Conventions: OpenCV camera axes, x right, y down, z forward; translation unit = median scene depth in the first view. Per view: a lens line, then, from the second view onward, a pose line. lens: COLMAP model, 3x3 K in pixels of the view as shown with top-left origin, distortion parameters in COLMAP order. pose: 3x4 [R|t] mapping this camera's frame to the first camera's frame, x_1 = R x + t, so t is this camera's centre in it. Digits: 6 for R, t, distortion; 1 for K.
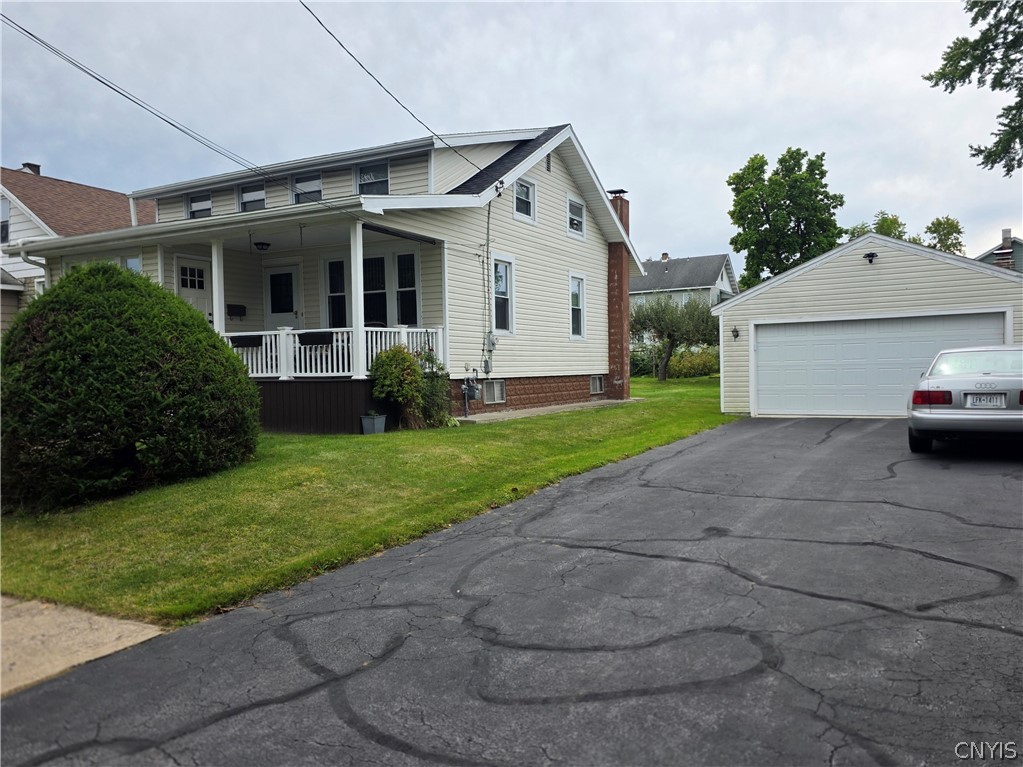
lens RADIAL K [[766.0, 0, 534.2], [0, 766.0, 396.7], [0, 0, 1]] dist [0.091561, -0.113356]
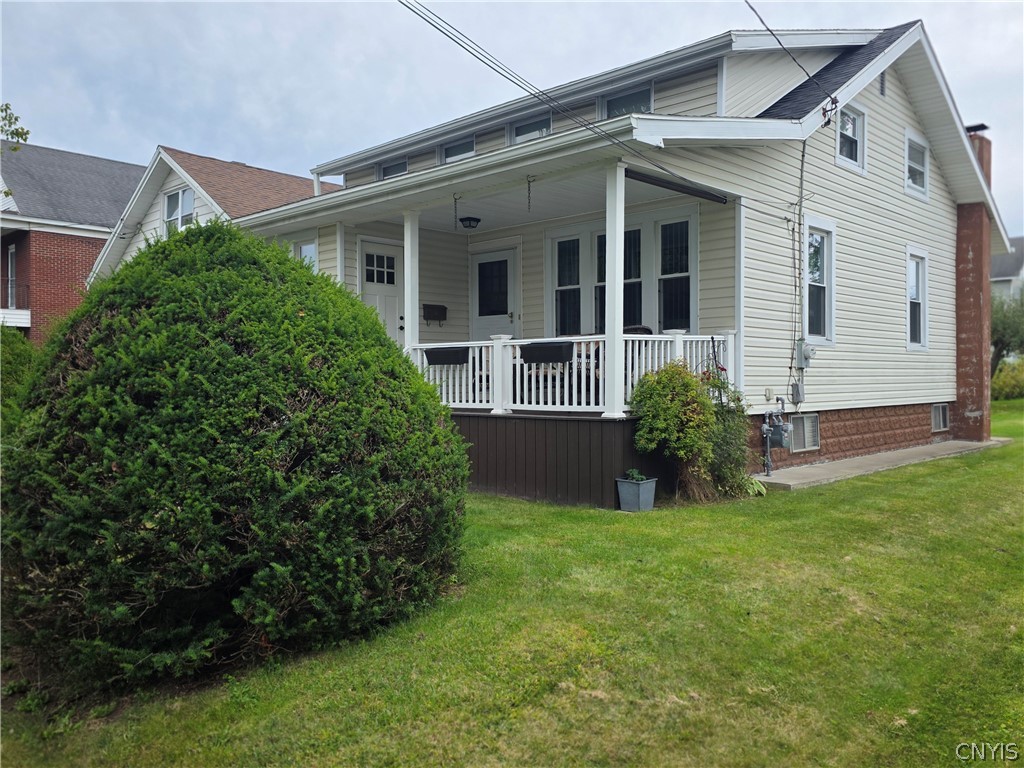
lens RADIAL K [[859.0, 0, 512.0], [0, 859.0, 384.0], [0, 0, 1]] dist [0.049139, -0.009505]
pose [[0.961877, 0.010940, -0.273264, -0.095756], [-0.019333, 0.999420, -0.028041, -0.023525], [0.272798, 0.032255, 0.961530, 0.253479]]
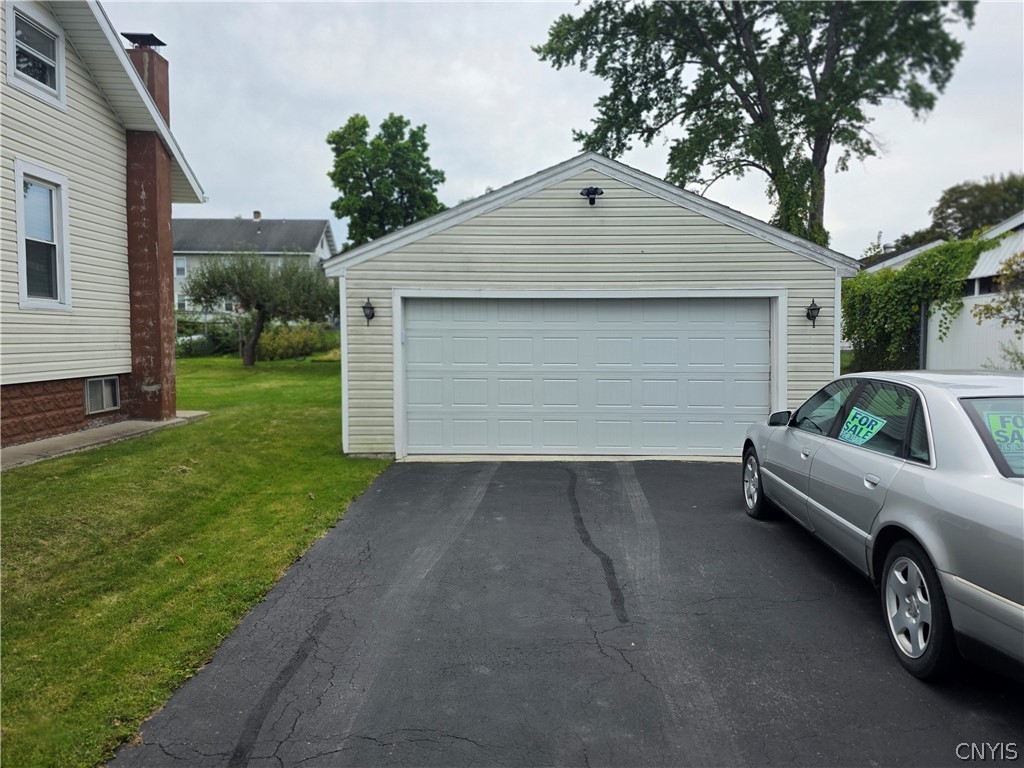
lens RADIAL K [[766.7, 0, 534.7], [0, 766.7, 397.2], [0, 0, 1]] dist [0.091561, -0.113356]
pose [[0.873488, -0.011371, 0.486713, 0.112707], [-0.006162, 0.999389, 0.034407, -0.048288], [-0.486807, -0.033053, 0.872884, 0.544761]]
